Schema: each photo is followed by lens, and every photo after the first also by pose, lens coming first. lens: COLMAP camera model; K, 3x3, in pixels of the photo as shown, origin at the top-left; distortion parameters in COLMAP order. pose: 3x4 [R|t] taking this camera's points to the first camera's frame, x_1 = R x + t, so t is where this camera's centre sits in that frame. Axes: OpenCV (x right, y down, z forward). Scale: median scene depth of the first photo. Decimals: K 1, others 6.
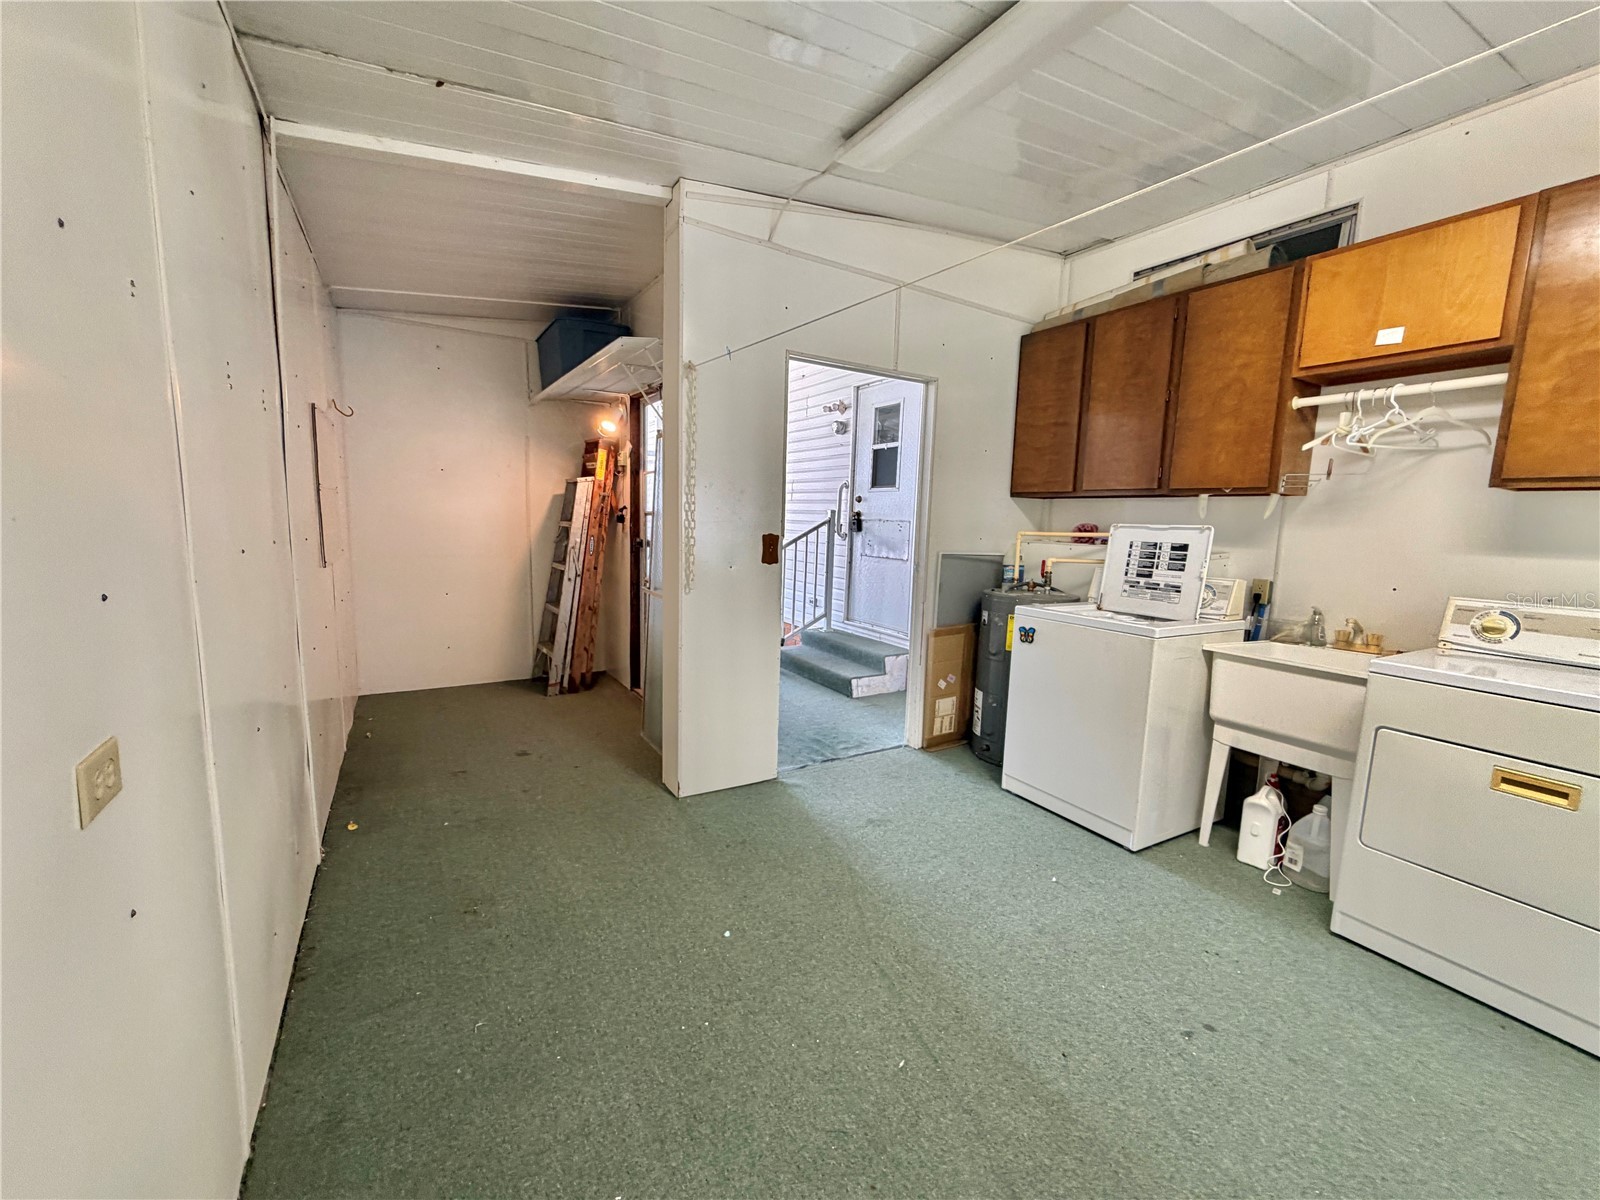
lens RADIAL K [[640.5, 0, 798.3], [0, 640.5, 600.6], [0, 0, 1]] dist [0.000274, -0.000046]
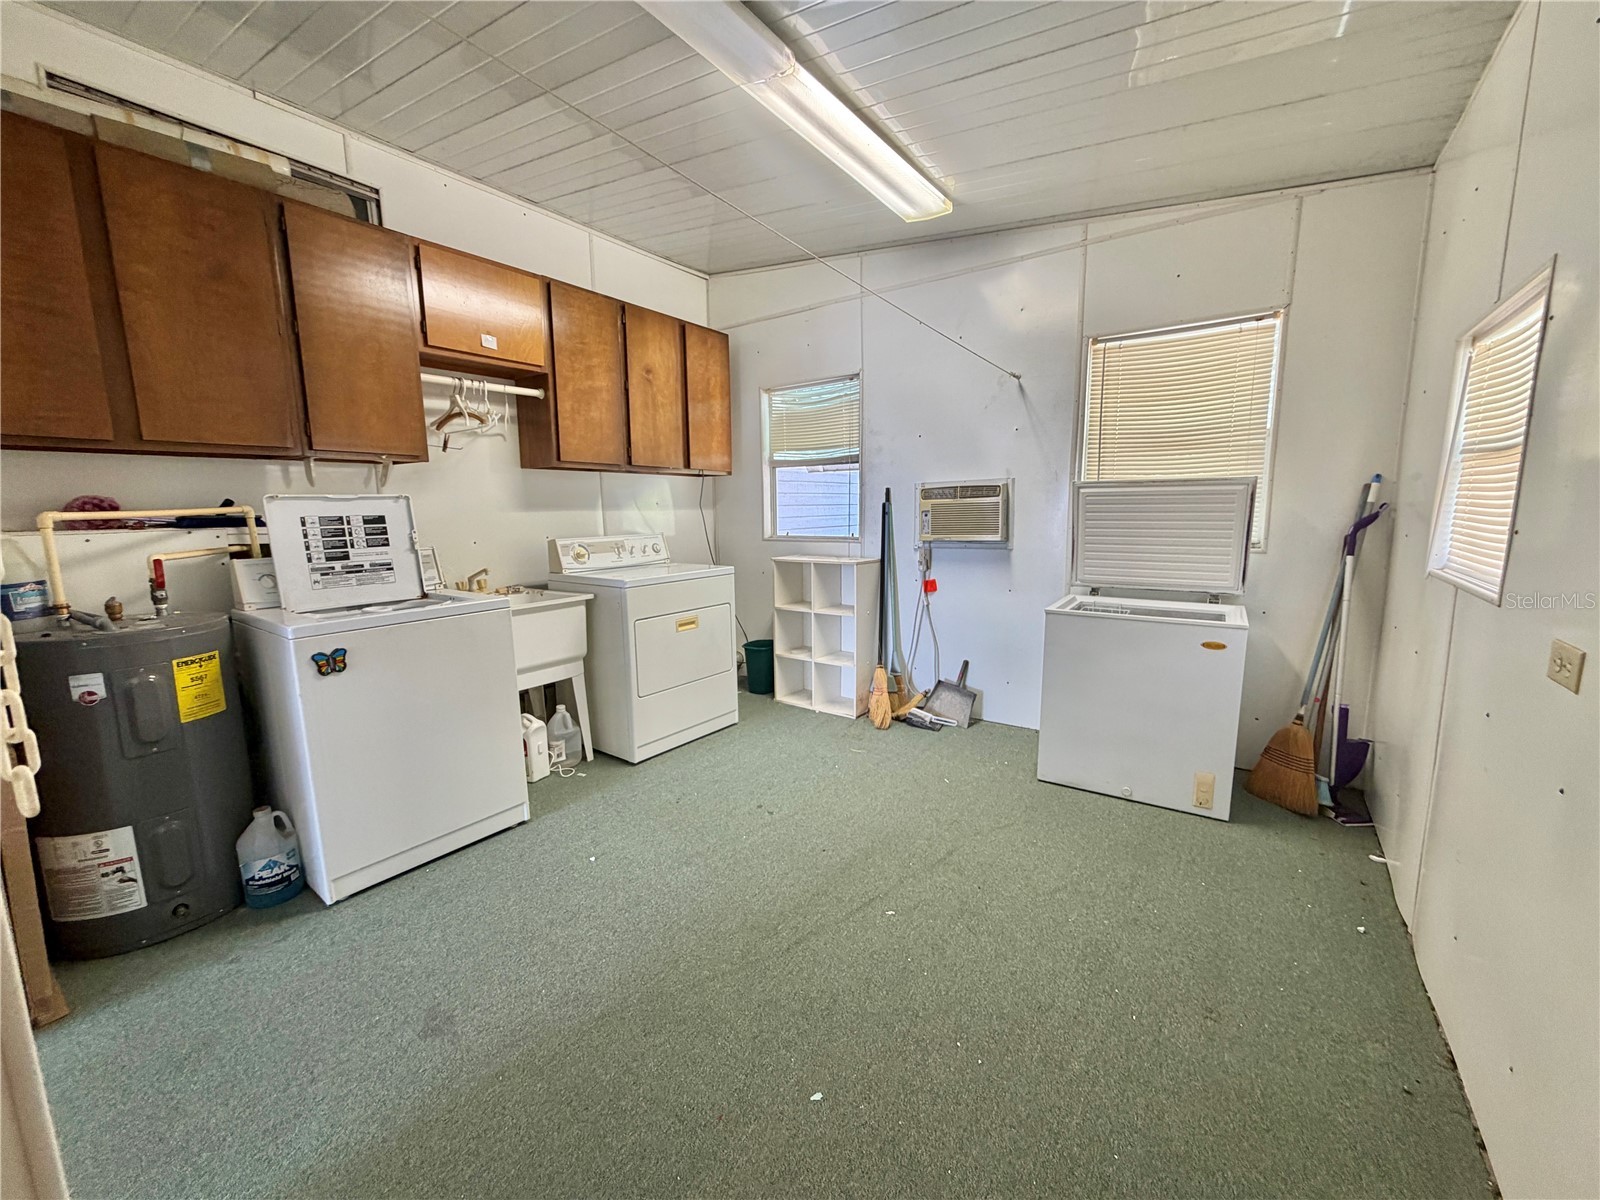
lens RADIAL K [[640.5, 0, 799.8], [0, 640.5, 600.7], [0, 0, 1]] dist [0.000274, -0.000046]
pose [[-0.395435, -0.160642, 0.904337, -0.433136], [0.118456, 0.967445, 0.223649, -0.100331], [-0.910823, 0.195563, -0.363532, 0.788890]]
